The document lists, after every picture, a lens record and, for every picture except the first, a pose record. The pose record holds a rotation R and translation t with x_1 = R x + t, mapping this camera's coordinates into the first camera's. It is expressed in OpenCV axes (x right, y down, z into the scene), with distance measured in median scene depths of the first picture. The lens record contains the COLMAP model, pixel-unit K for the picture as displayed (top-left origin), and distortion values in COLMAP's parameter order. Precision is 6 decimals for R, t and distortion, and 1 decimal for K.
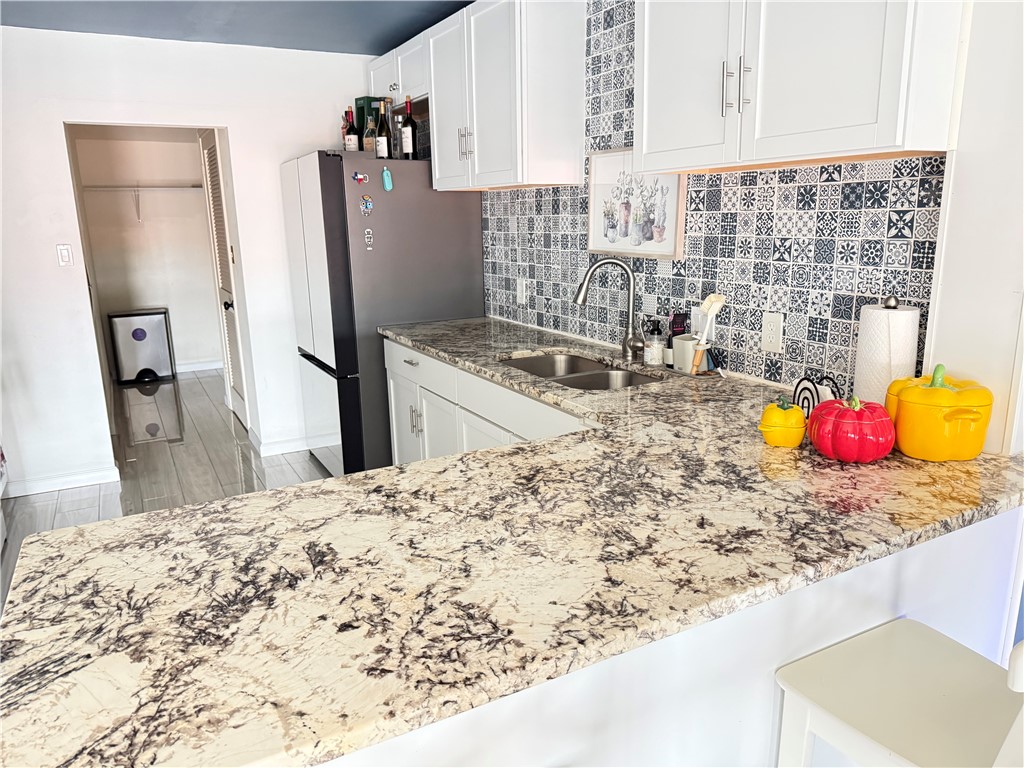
lens RADIAL K [[714.6, 0, 509.2], [0, 714.6, 388.1], [0, 0, 1]] dist [0.137607, -0.259932]
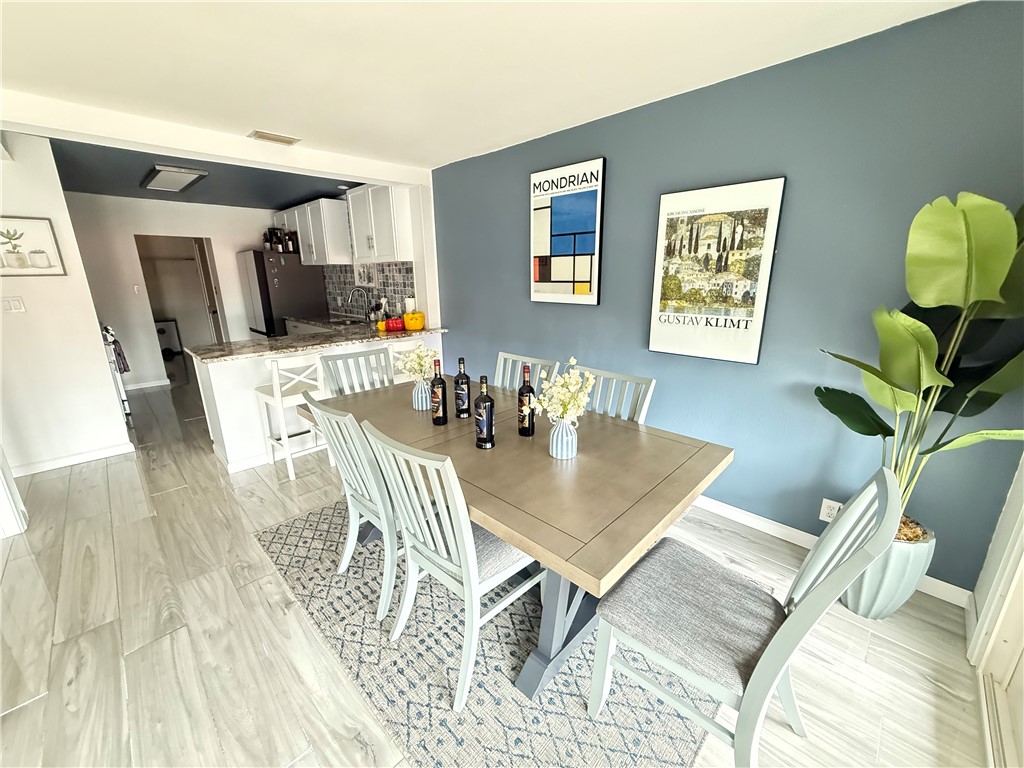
lens RADIAL K [[406.8, 0, 512.3], [0, 406.8, 385.2], [0, 0, 1]] dist [-0.014199, 0.003943]
pose [[0.956058, -0.065940, 0.285666, 0.281023], [0.057182, 0.997606, 0.038903, 0.244864], [-0.287547, -0.020859, 0.957539, -1.041310]]
